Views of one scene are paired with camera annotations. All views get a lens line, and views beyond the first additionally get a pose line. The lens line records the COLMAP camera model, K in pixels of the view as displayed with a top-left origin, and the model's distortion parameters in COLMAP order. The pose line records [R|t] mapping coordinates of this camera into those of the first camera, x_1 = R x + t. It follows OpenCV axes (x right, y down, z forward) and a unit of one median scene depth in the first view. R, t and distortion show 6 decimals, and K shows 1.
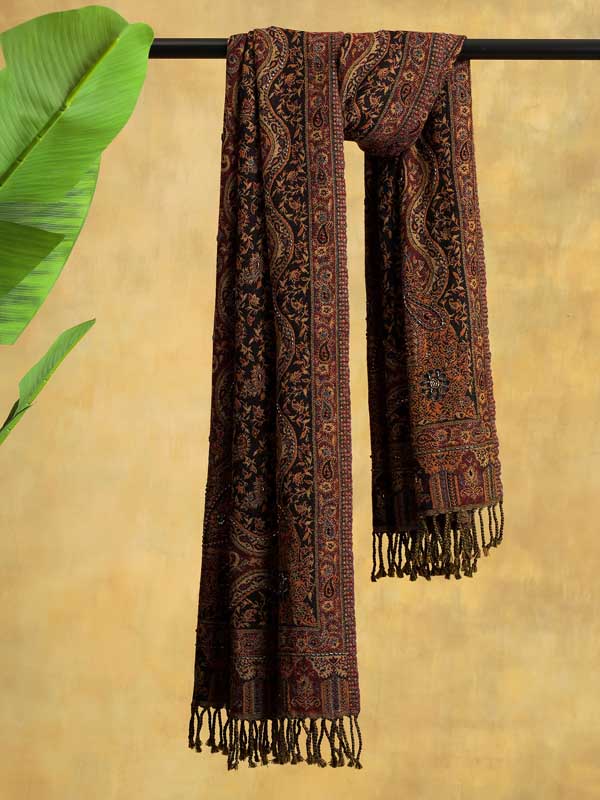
lens RADIAL K [[2032.3, 0, 300.0], [0, 2032.3, 400.0], [0, 0, 1]] dist [0.018977, 1.659942]
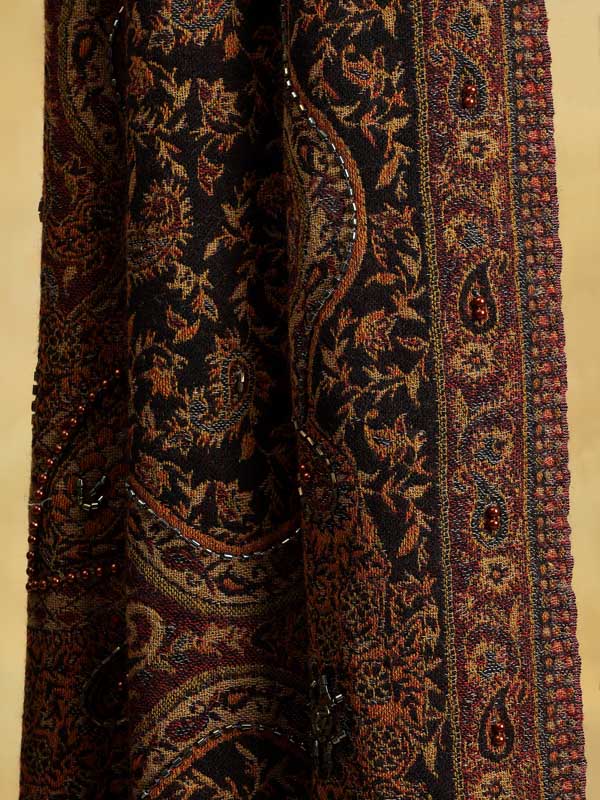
lens RADIAL K [[3769.5, 0, 300.0], [0, 3769.5, 400.0], [0, 0, 1]] dist [0.028537, -0.498934]
pose [[0.998659, -0.029175, 0.042774, -0.032935], [0.028183, 0.999324, 0.023626, 0.035367], [-0.043434, -0.022388, 0.998805, 0.488852]]
